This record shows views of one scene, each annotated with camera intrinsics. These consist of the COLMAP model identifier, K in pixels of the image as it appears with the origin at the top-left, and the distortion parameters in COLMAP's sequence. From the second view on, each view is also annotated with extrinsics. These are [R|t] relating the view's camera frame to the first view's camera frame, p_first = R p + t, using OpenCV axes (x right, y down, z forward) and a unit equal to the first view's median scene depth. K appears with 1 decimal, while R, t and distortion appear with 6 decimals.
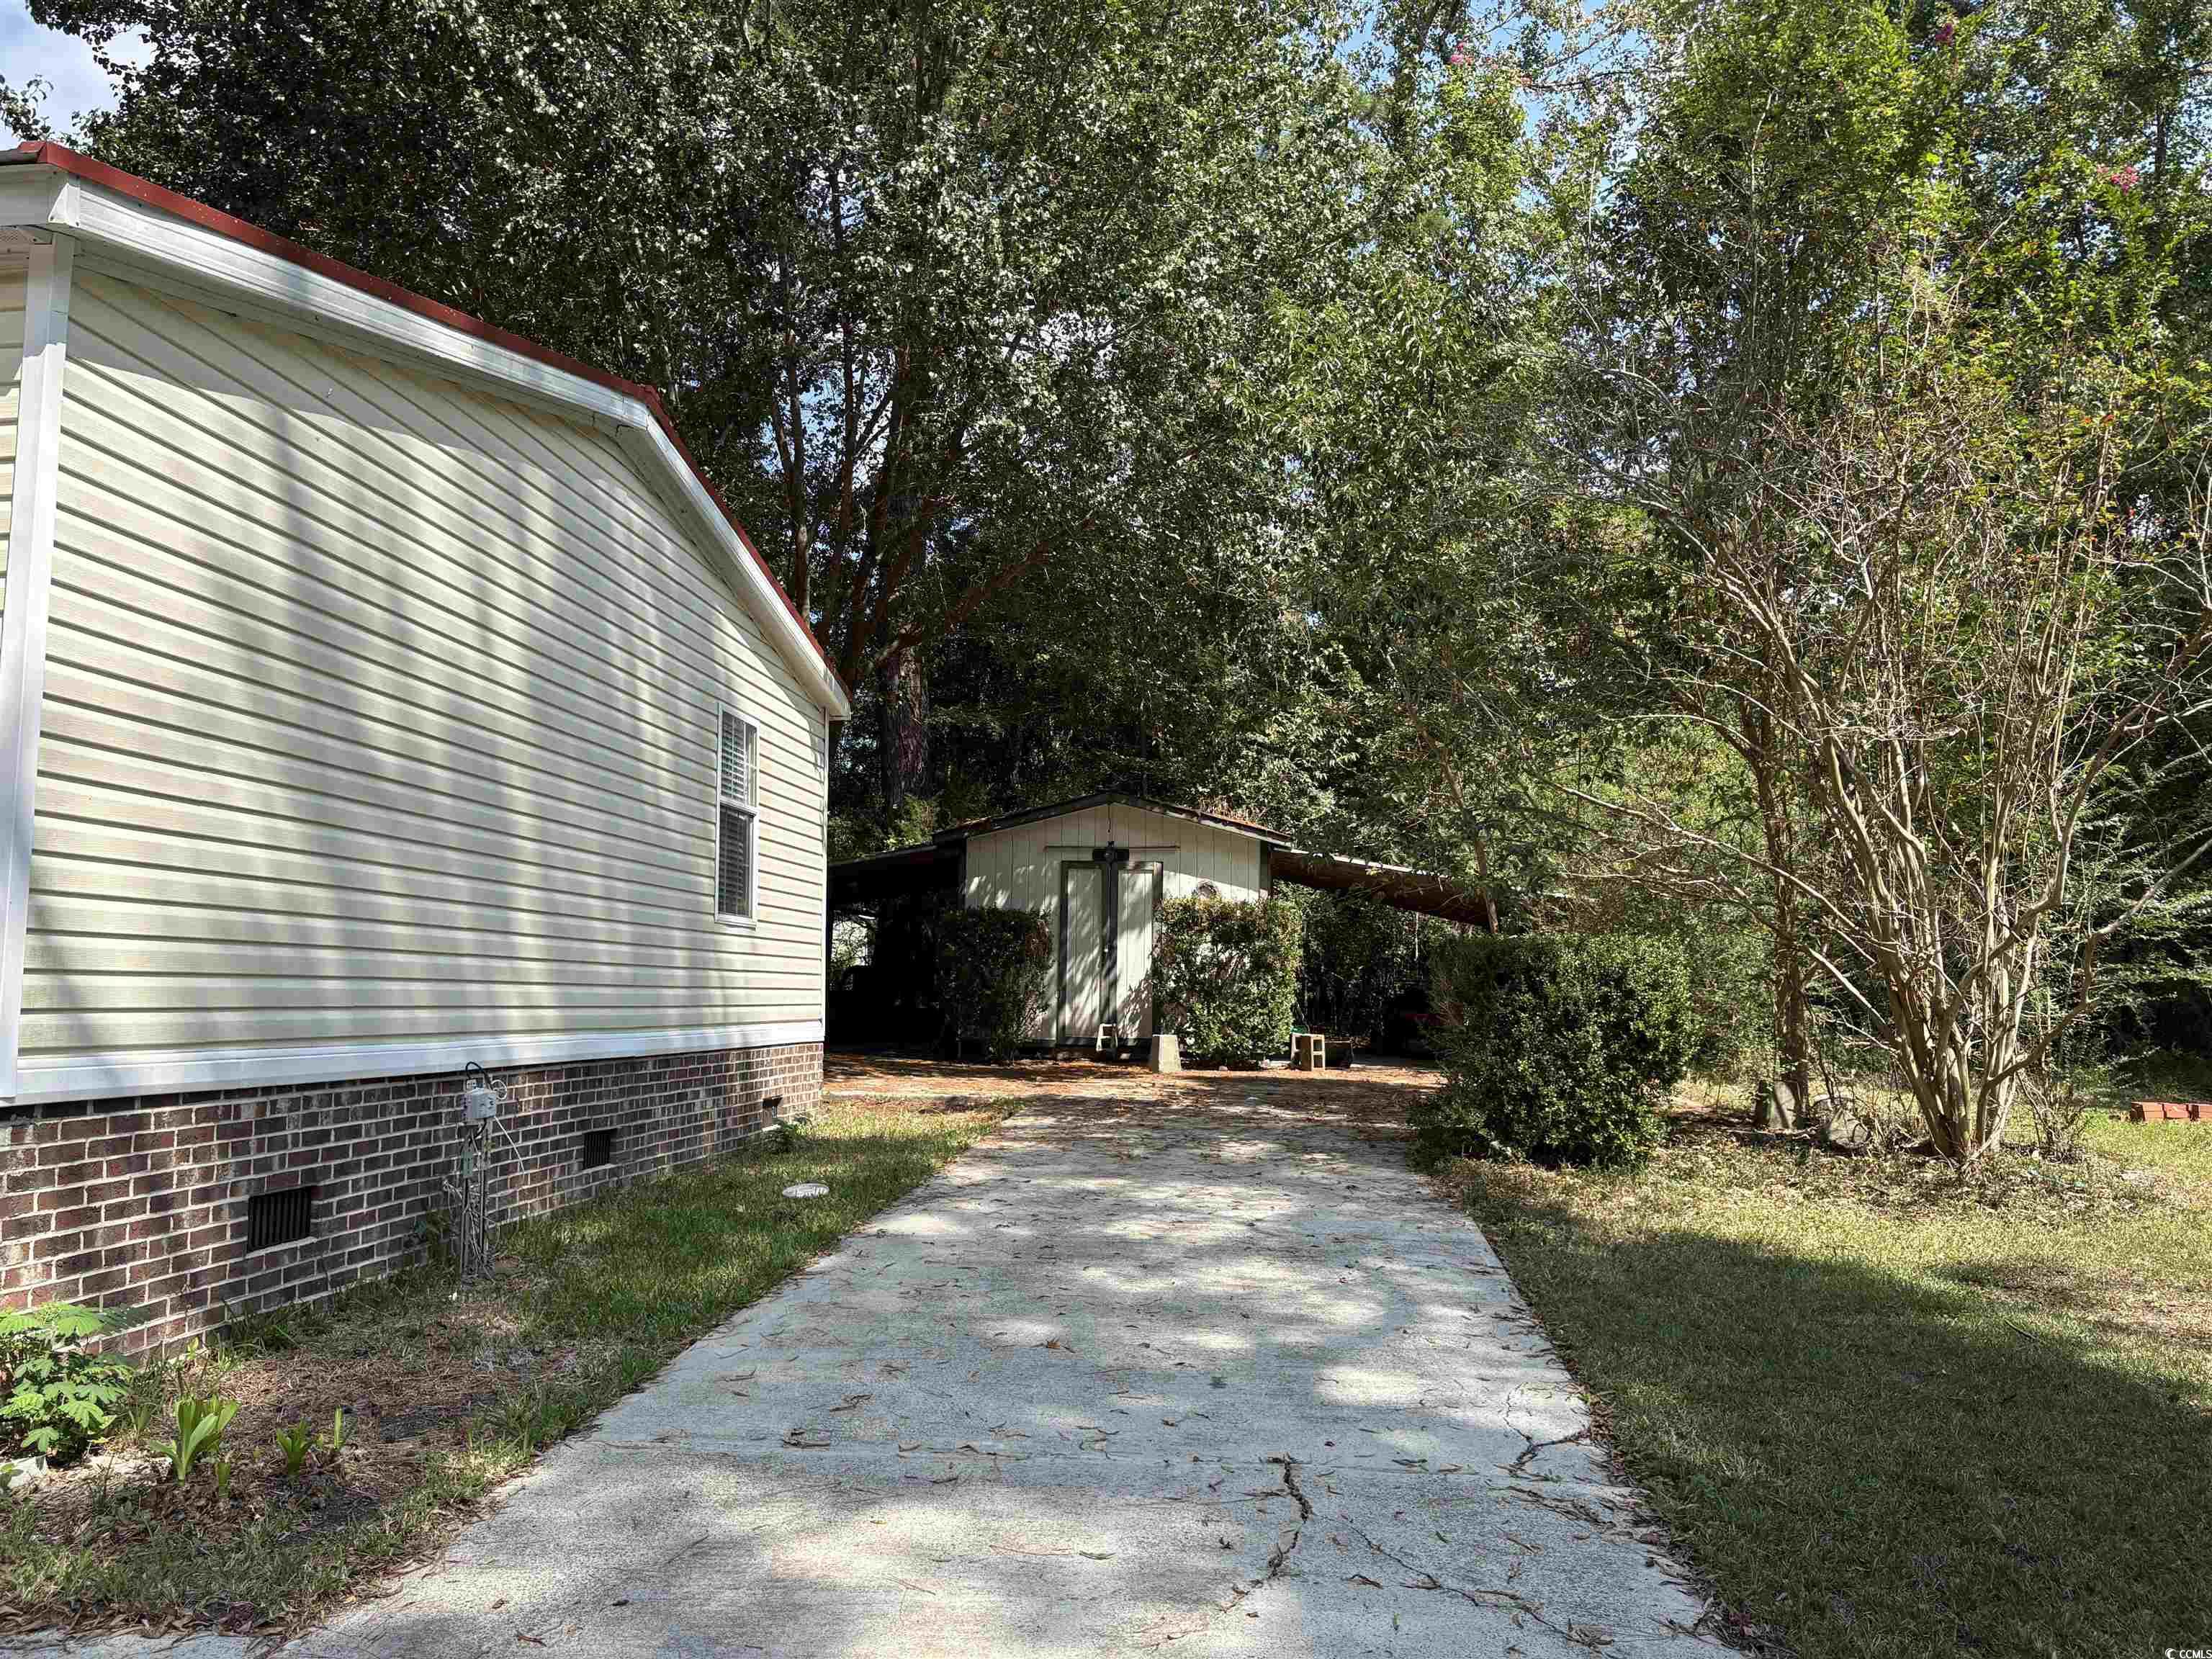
lens RADIAL K [[1654.0, 0, 1090.6], [0, 1654.0, 837.1], [0, 0, 1]] dist [0.056083, -0.062254]
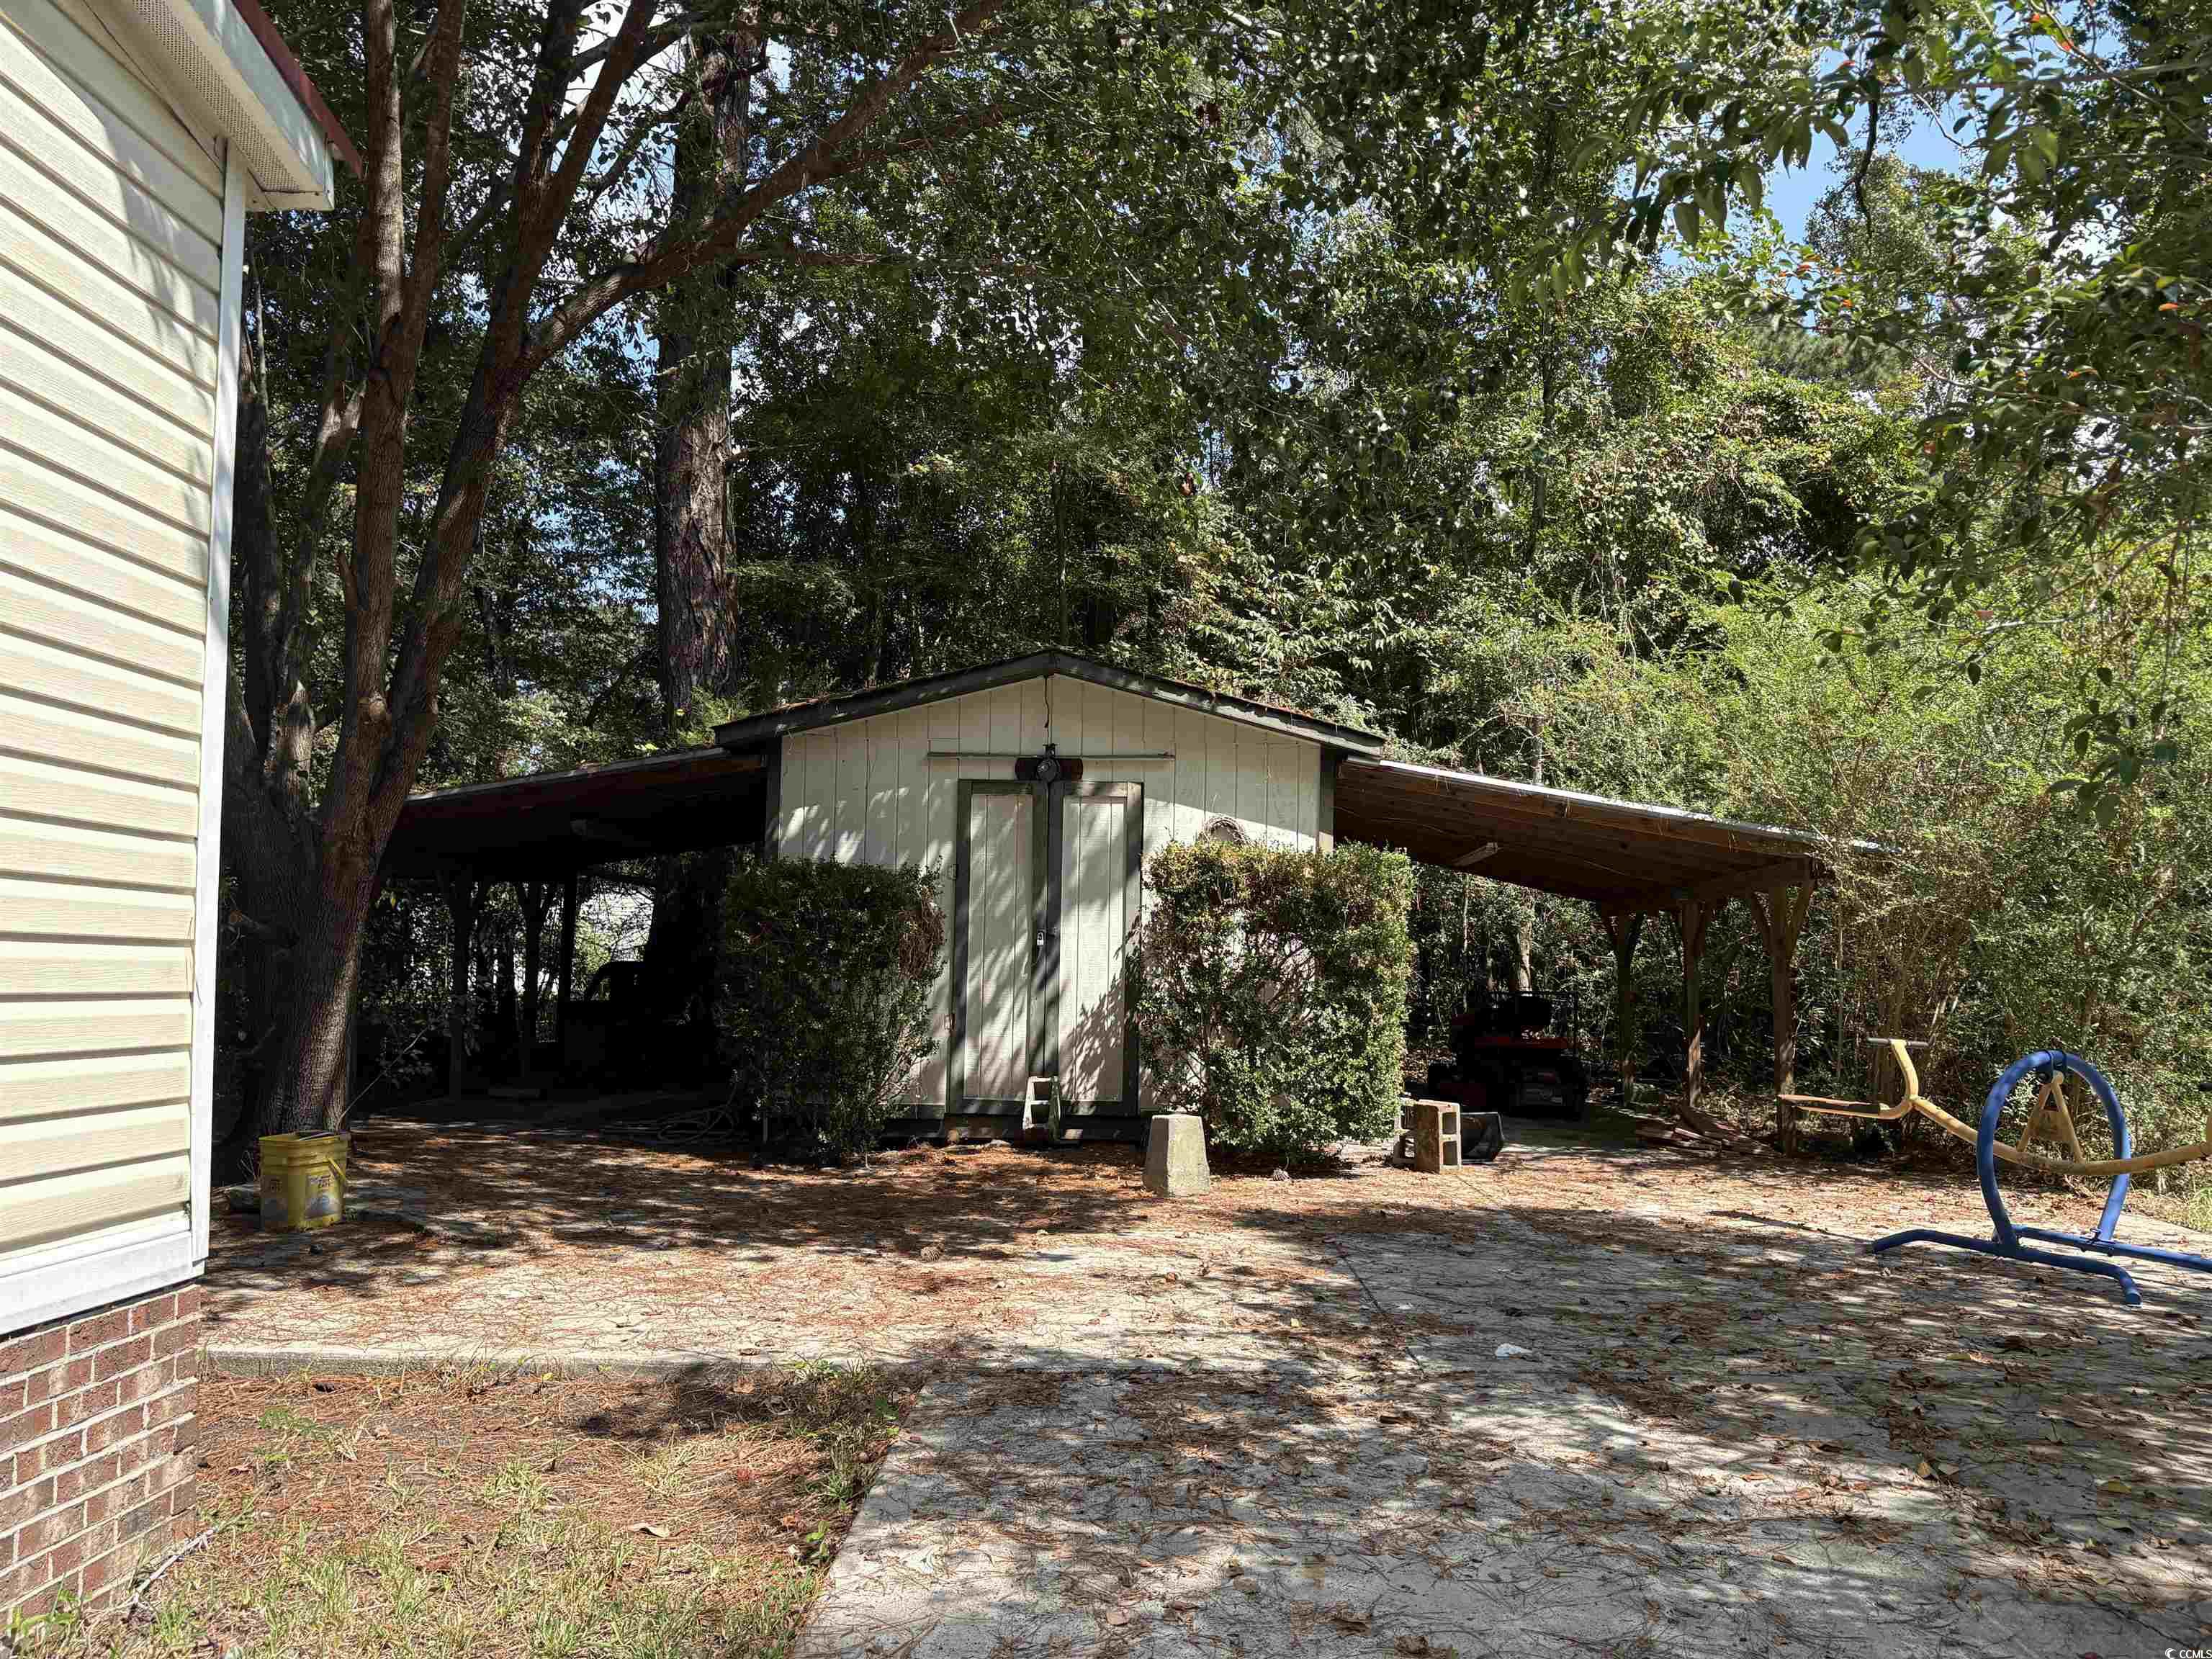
lens RADIAL K [[1768.5, 0, 1173.2], [0, 1768.5, 837.1], [0, 0, 1]] dist [0.063307, -0.085897]
pose [[0.992171, 0.007714, 0.124645, -0.020298], [-0.009678, 0.999838, 0.015159, 0.024331], [-0.124508, -0.016247, 0.992086, 0.413343]]
